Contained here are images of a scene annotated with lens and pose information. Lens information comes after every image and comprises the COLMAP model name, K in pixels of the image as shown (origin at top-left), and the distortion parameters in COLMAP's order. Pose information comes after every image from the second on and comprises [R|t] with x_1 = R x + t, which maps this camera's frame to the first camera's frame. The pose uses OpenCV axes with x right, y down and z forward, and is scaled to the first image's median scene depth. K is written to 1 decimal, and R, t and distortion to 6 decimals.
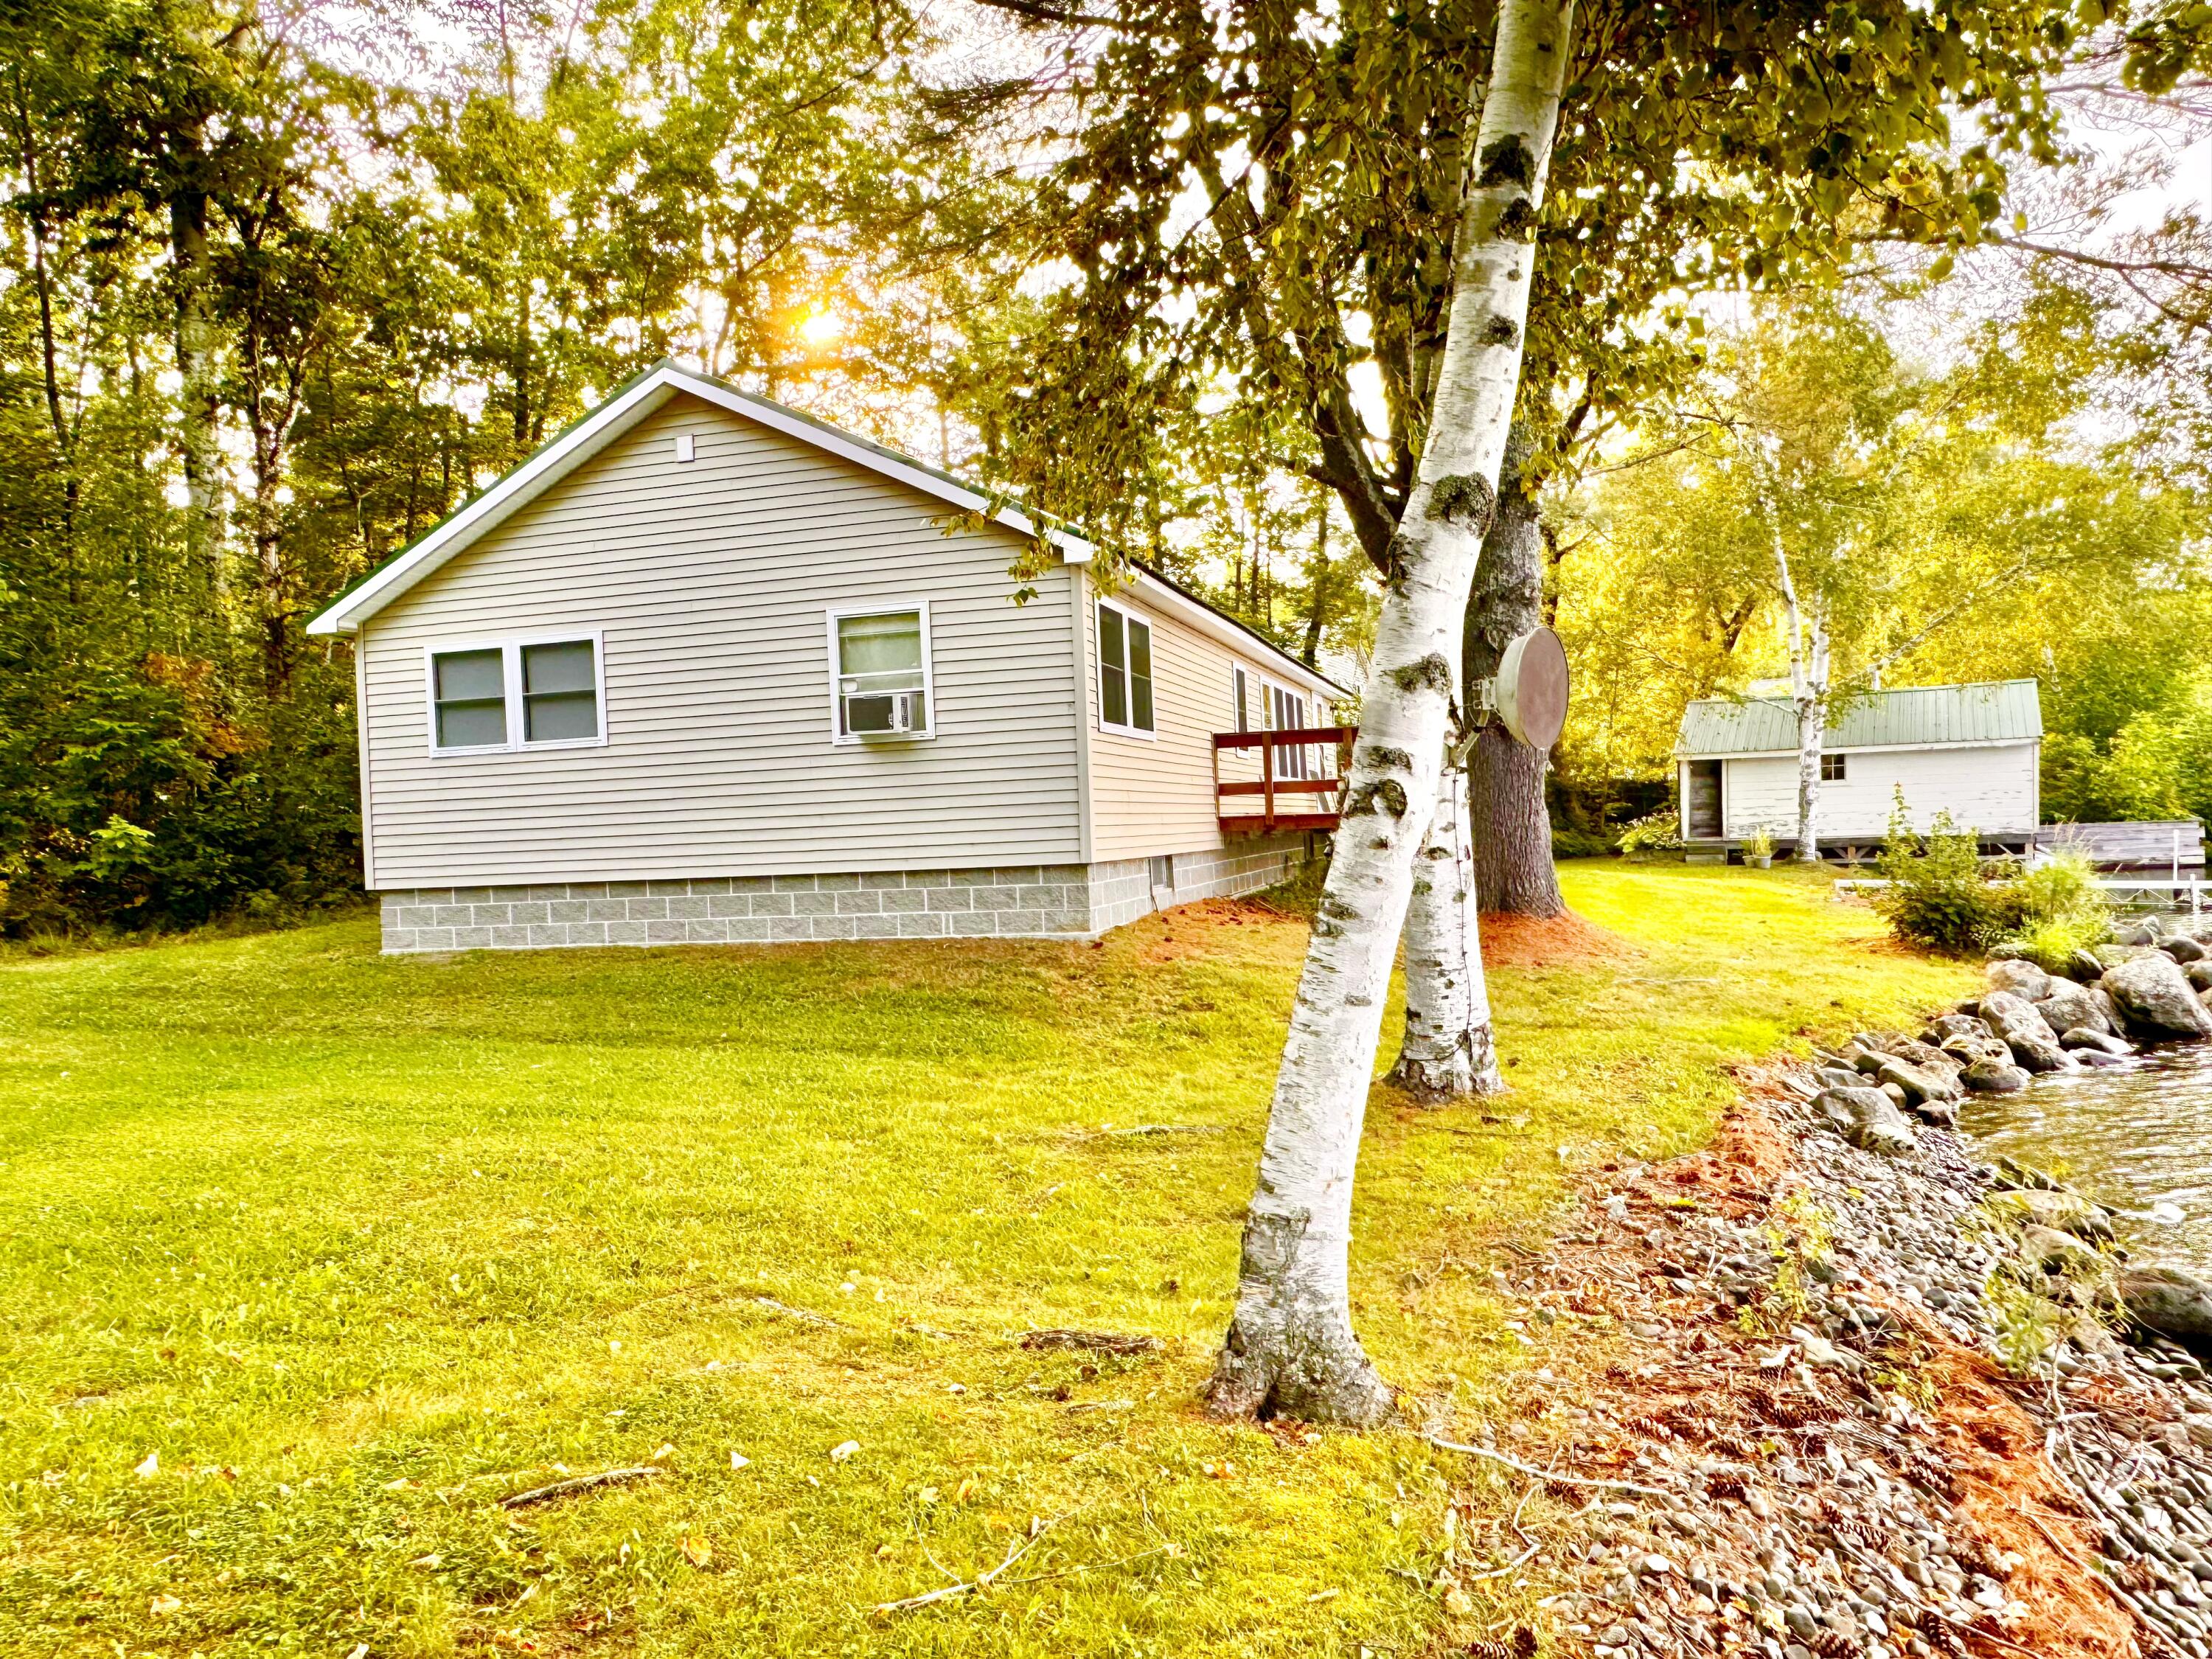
lens RADIAL K [[1524.3, 0, 1116.5], [0, 1524.3, 834.9], [0, 0, 1]] dist [-0.004253, 0.004018]
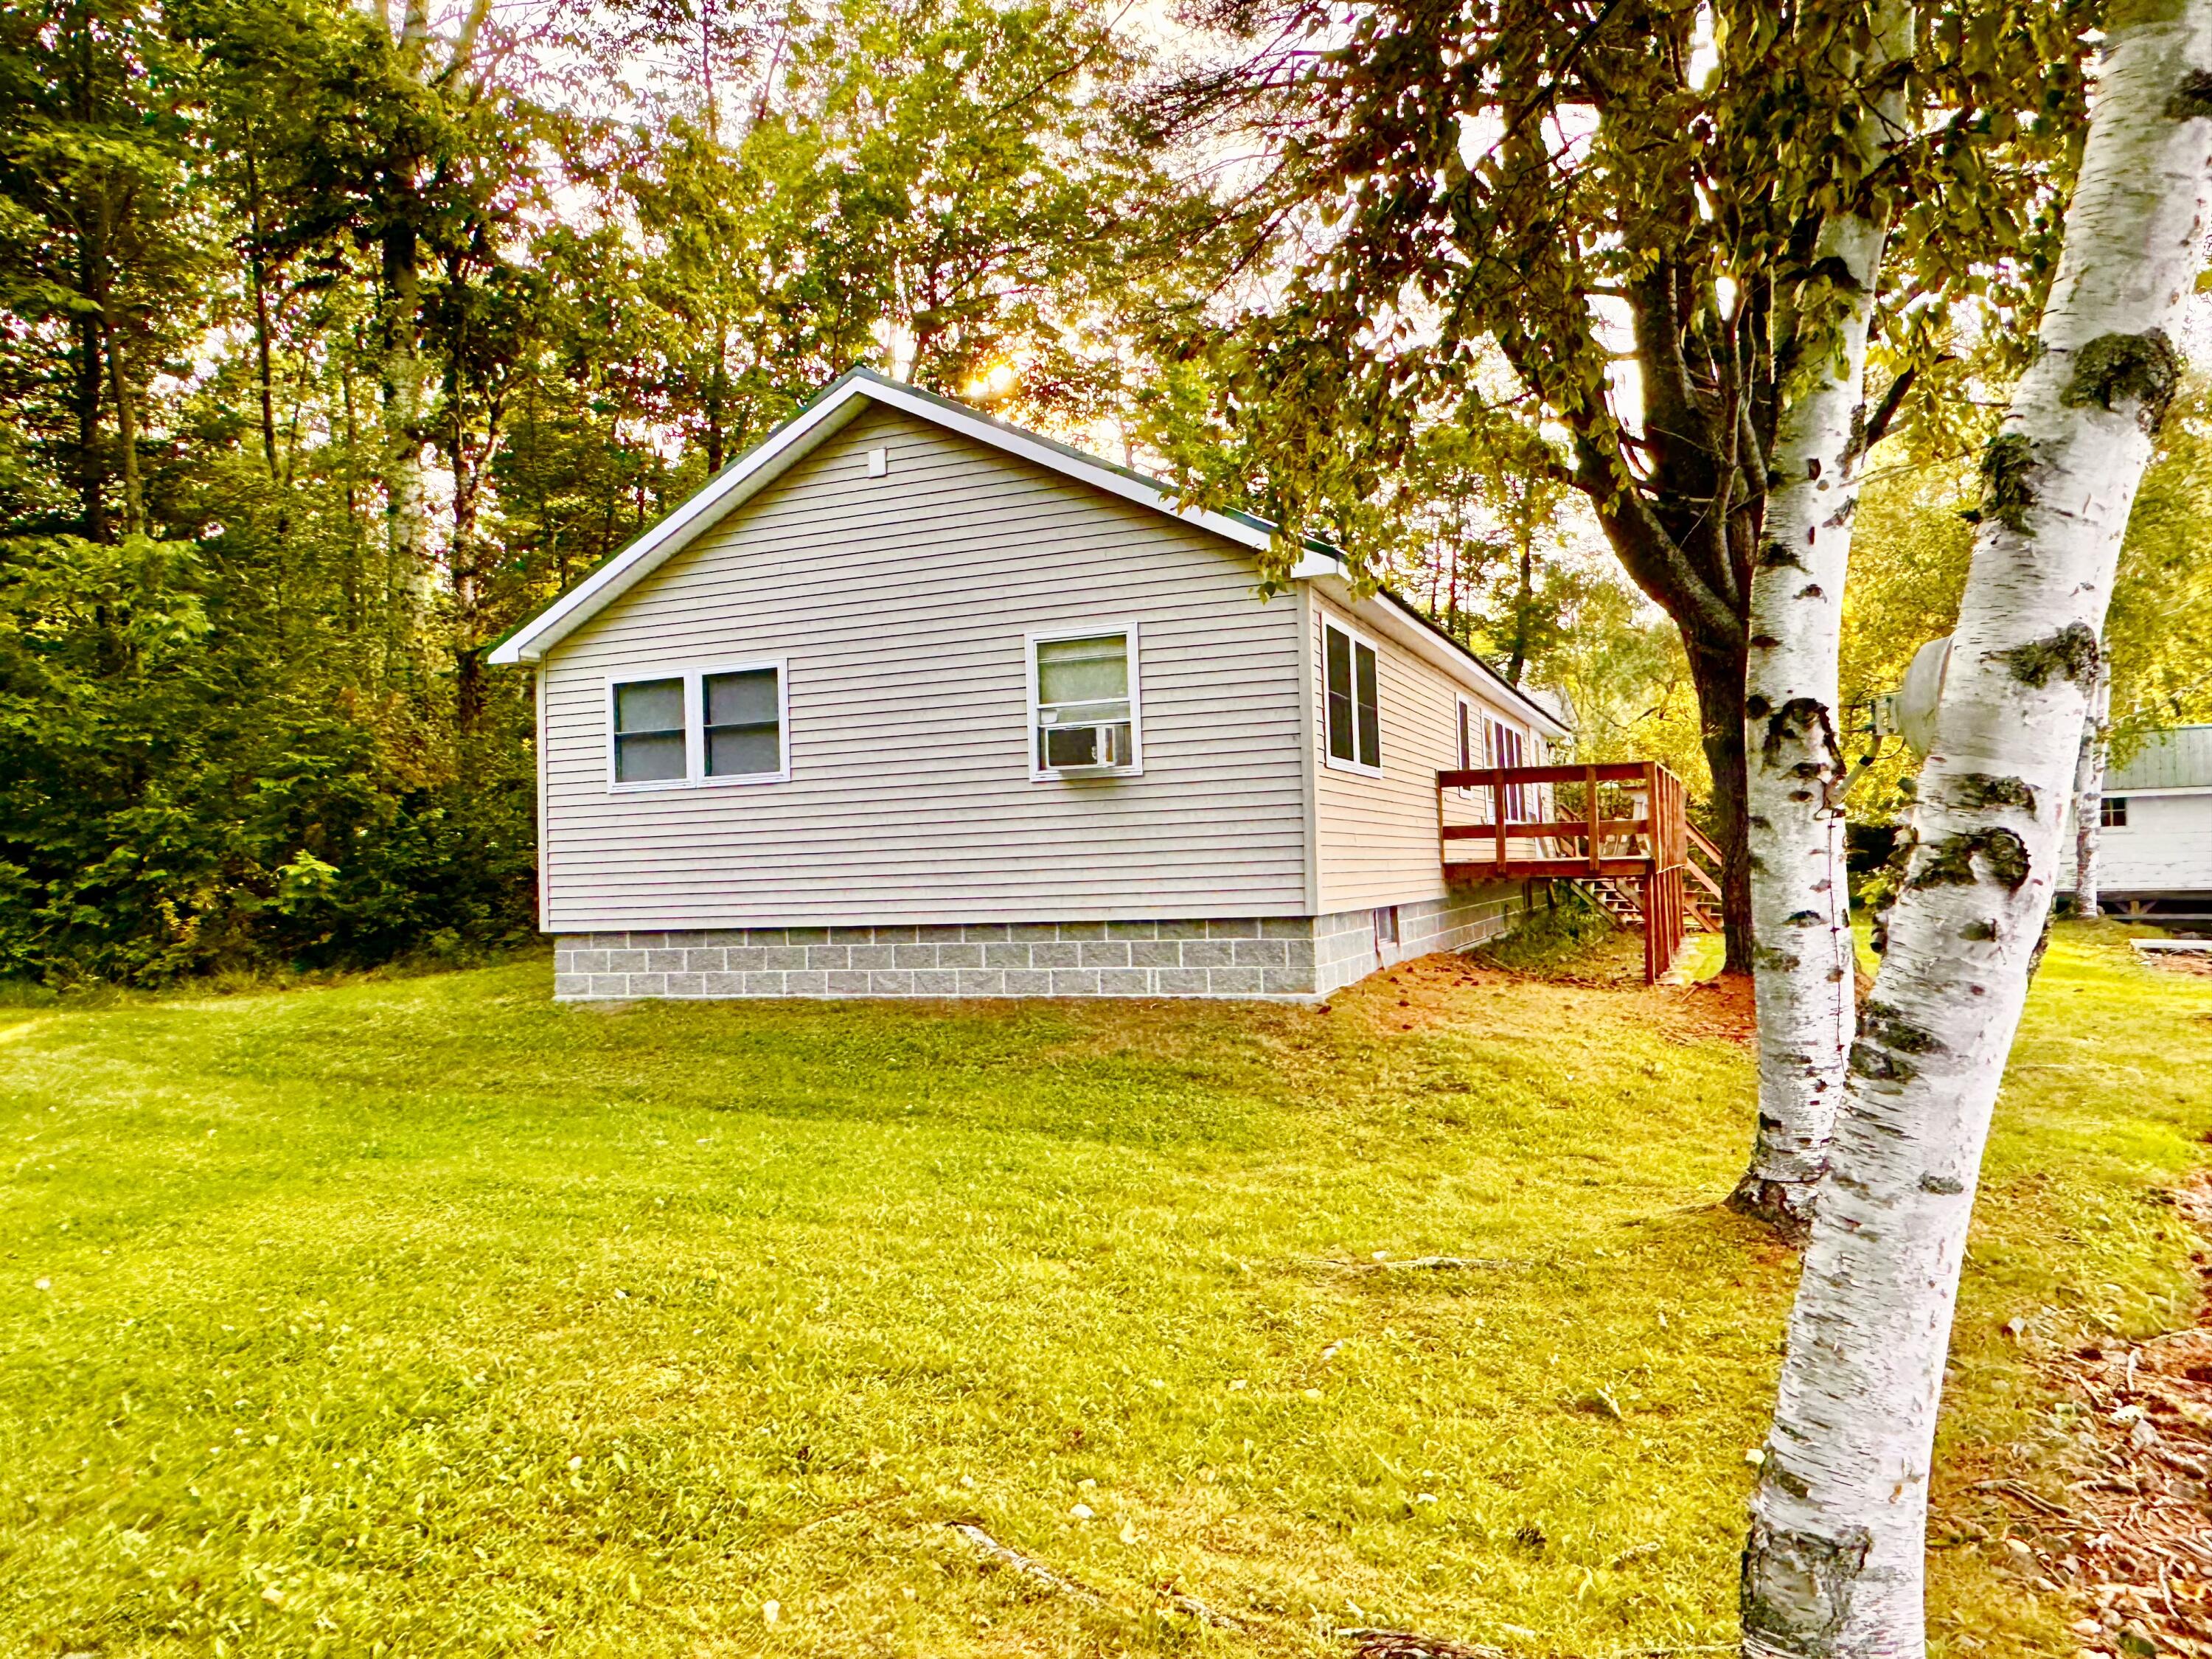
lens RADIAL K [[1540.1, 0, 1109.1], [0, 1540.1, 800.9], [0, 0, 1]] dist [-0.002243, 0.005797]
pose [[0.992832, 0.005164, -0.119405, -0.030041], [-0.010953, 0.998793, -0.047882, -0.003868], [0.119014, 0.048847, 0.991690, 0.097666]]
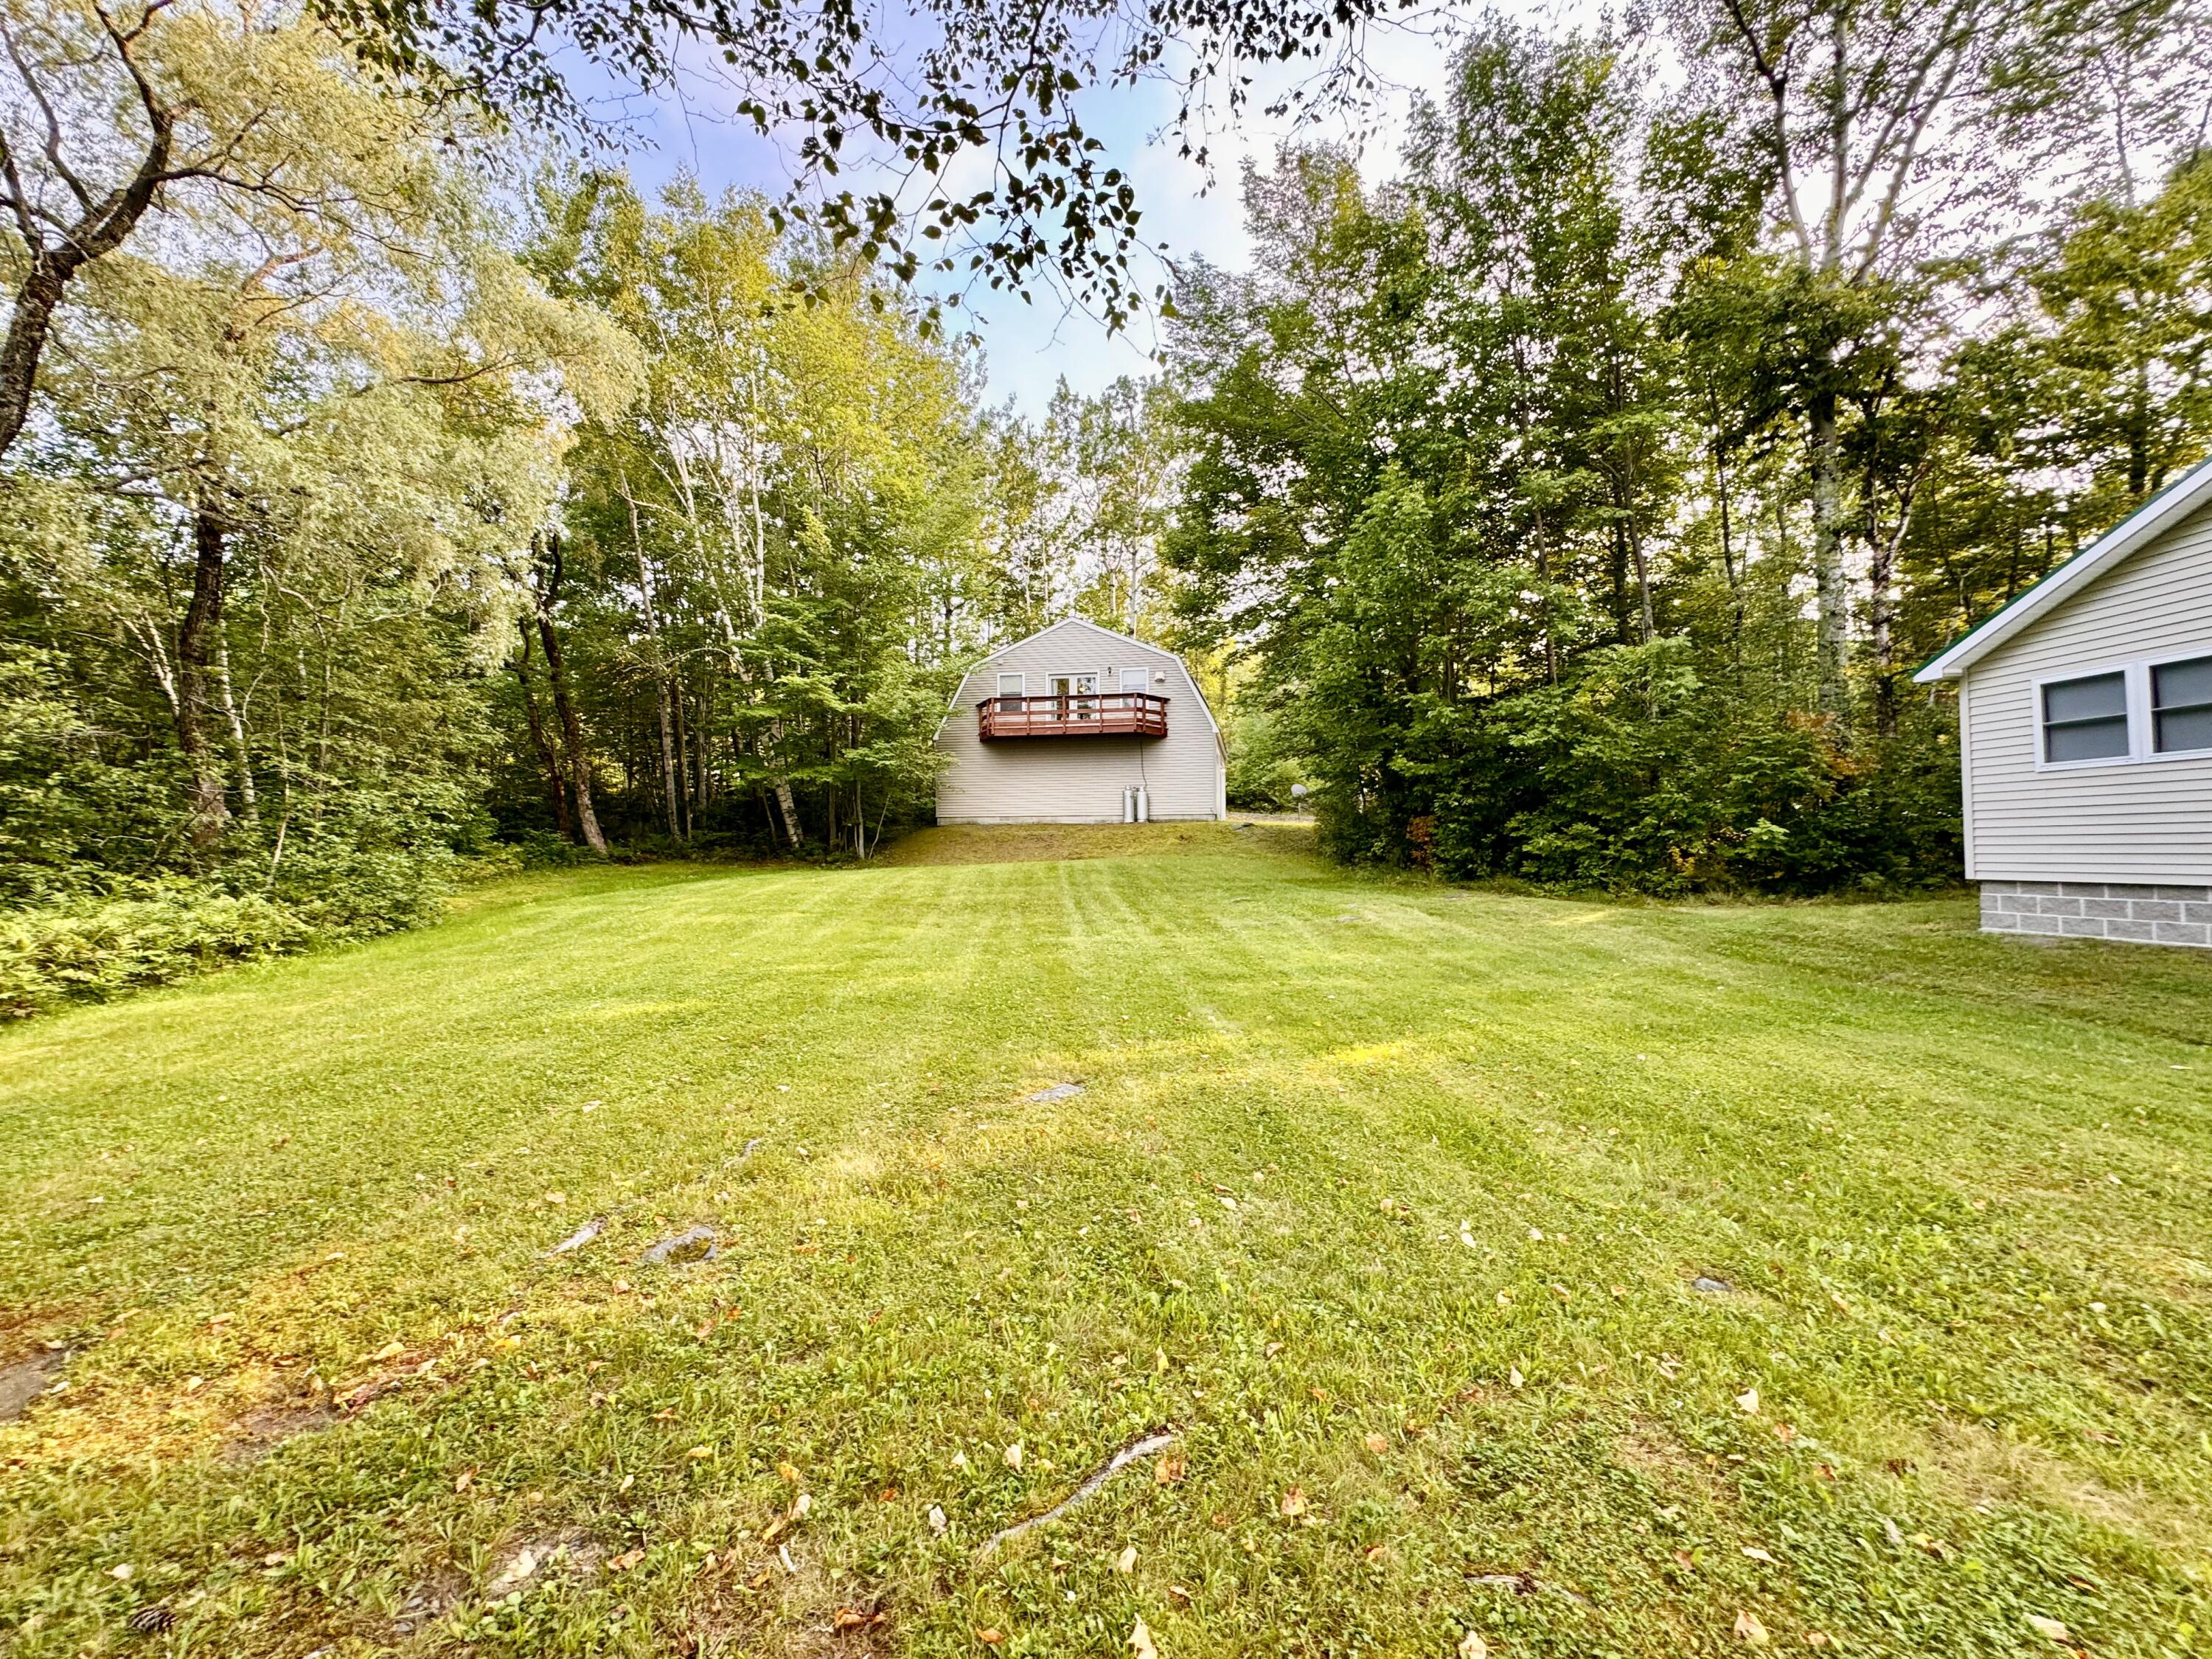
lens RADIAL K [[879.9, 0, 1097.6], [0, 879.9, 820.0], [0, 0, 1]] dist [-0.004308, 0.000337]
pose [[0.330504, 0.007826, -0.943772, -0.050432], [-0.016779, 0.999856, 0.002415, -0.002685], [0.943656, 0.015037, 0.330587, 0.087661]]
